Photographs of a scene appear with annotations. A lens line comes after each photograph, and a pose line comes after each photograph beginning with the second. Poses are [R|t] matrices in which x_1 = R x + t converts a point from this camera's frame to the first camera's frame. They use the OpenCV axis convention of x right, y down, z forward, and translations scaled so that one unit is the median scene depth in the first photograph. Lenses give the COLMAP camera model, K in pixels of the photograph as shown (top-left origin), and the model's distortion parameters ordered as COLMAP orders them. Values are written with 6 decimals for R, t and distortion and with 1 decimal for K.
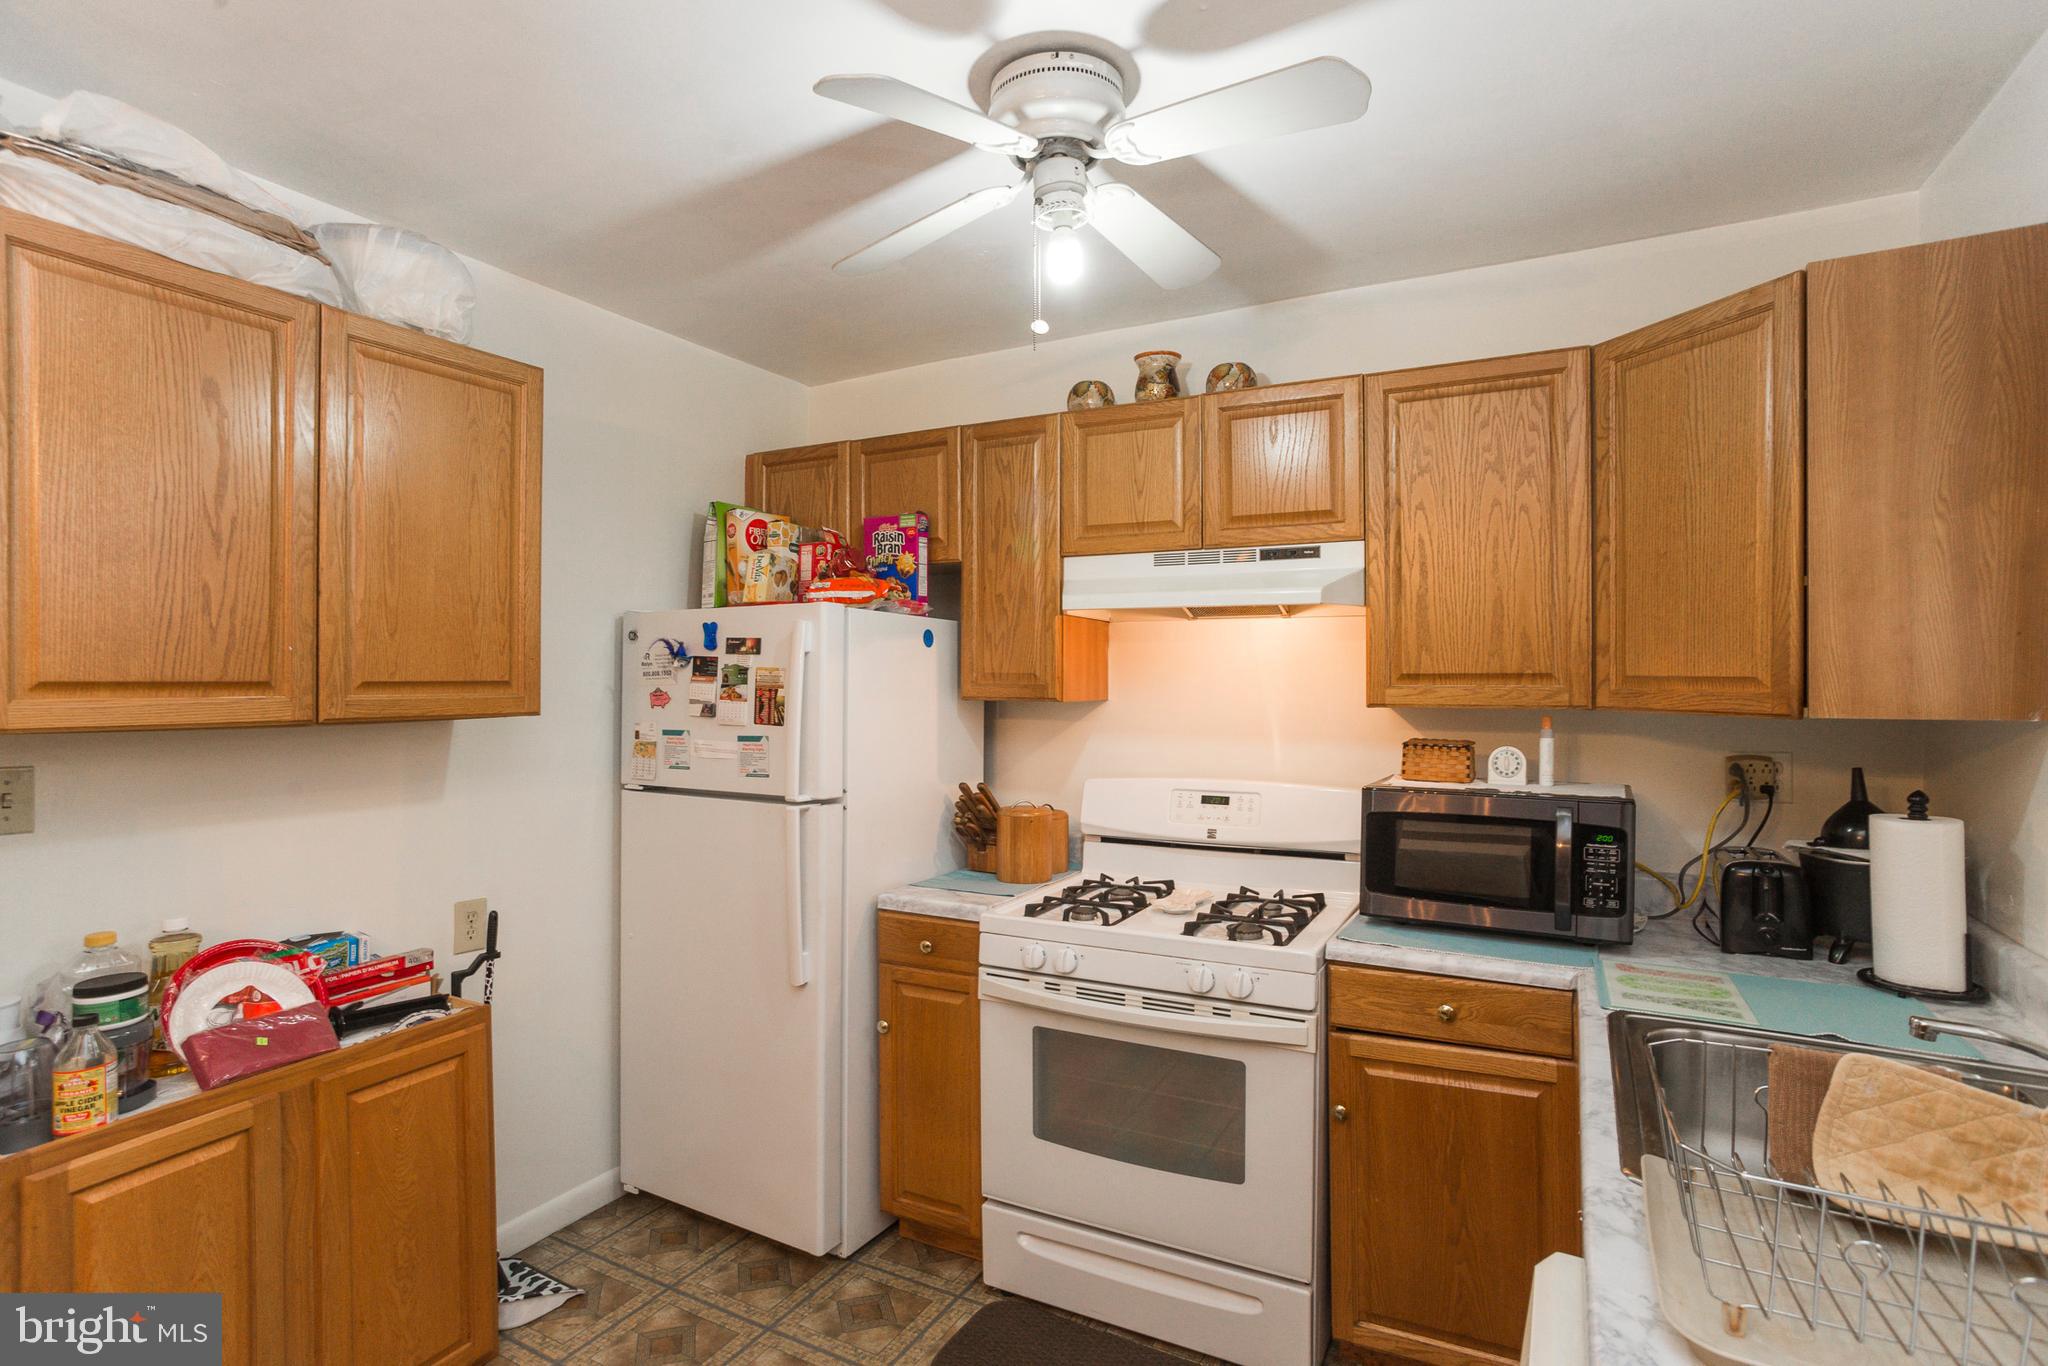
lens RADIAL K [[1012.8, 0, 1017.0], [0, 1012.8, 679.8], [0, 0, 1]] dist [-0.063355, 0.035340]
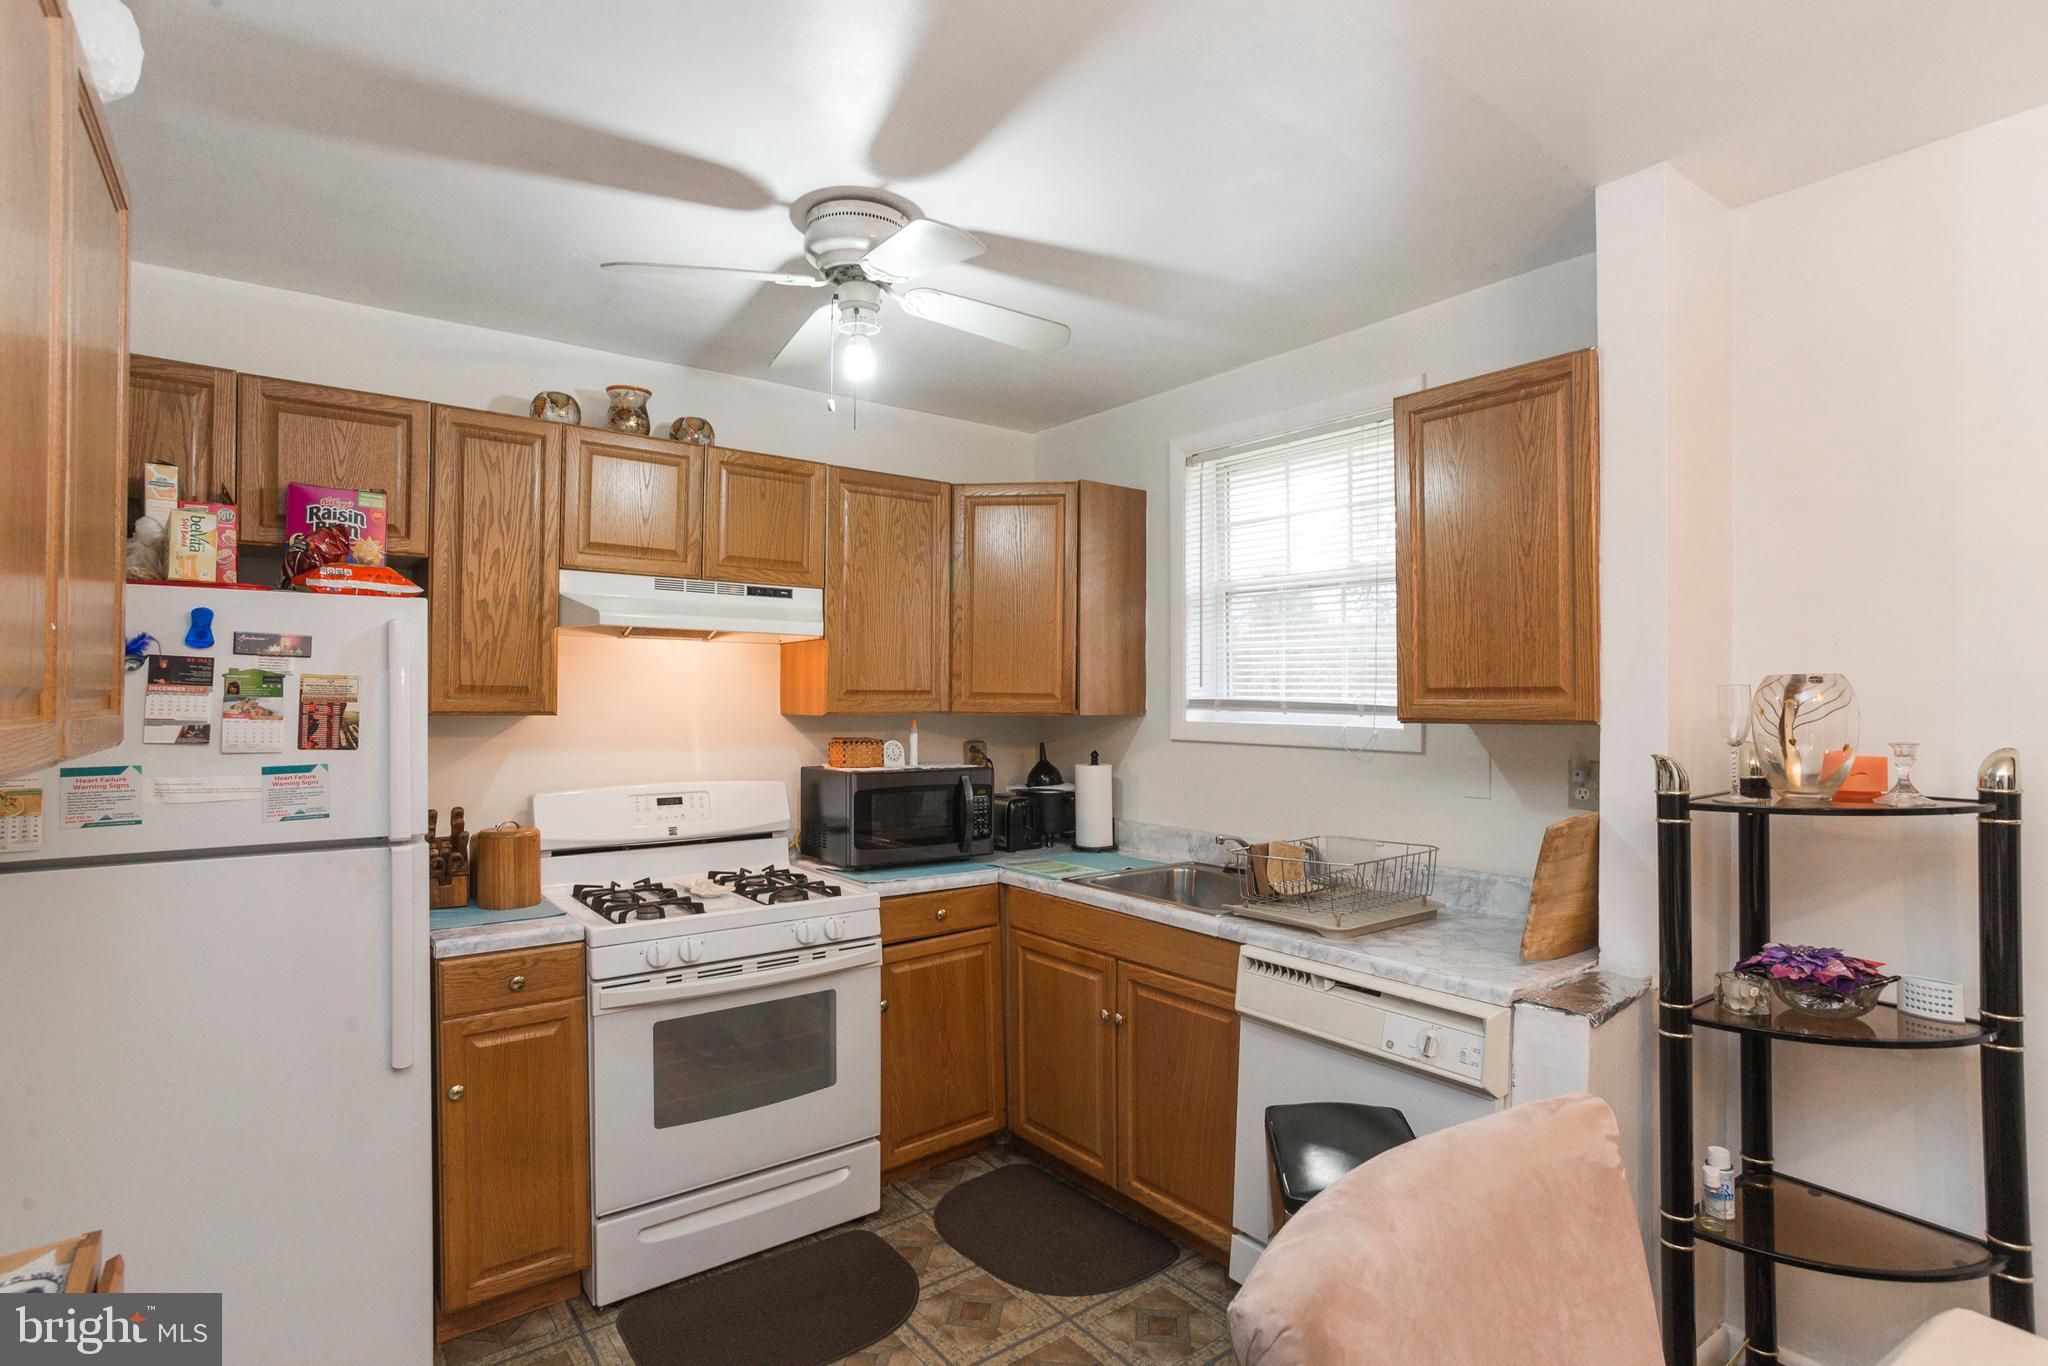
lens RADIAL K [[1012.8, 0, 1017.0], [0, 1012.8, 679.8], [0, 0, 1]] dist [-0.063355, 0.035340]
pose [[0.408115, 0.017153, 0.912769, -0.726272], [-0.003962, 0.999847, -0.017018, 0.002304], [-0.912922, 0.003329, 0.408121, 0.210425]]
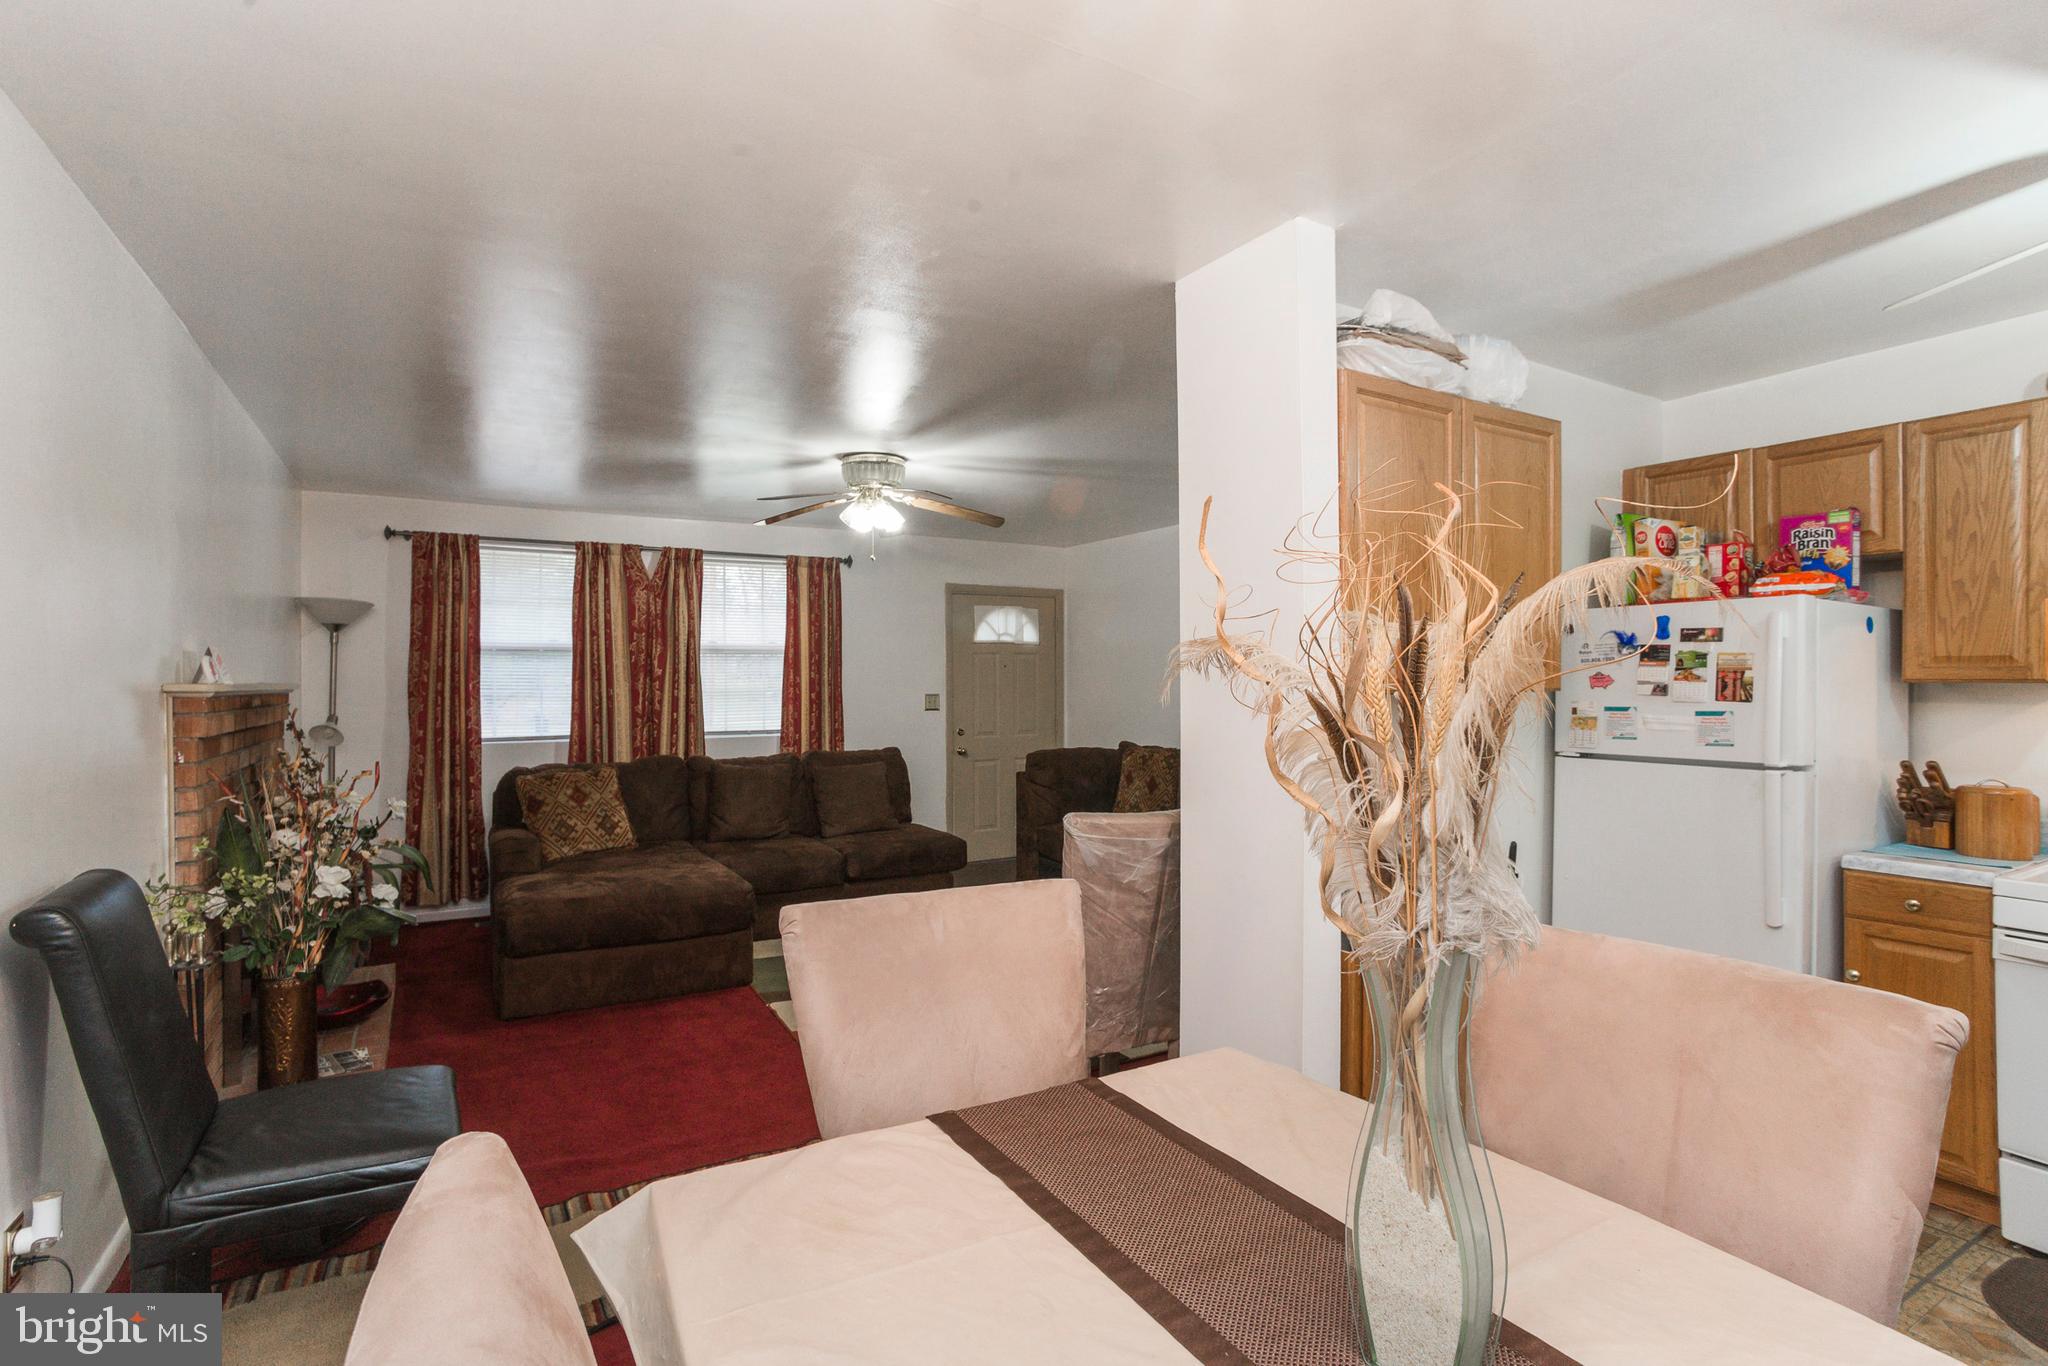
lens RADIAL K [[974.2, 0, 1020.1], [0, 974.2, 690.2], [0, 0, 1]] dist [-0.074187, 0.032359]
pose [[0.853390, 0.001626, -0.521271, -0.383607], [0.003250, 0.999959, 0.008439, 0.019480], [0.521263, -0.008896, 0.853350, -0.365627]]
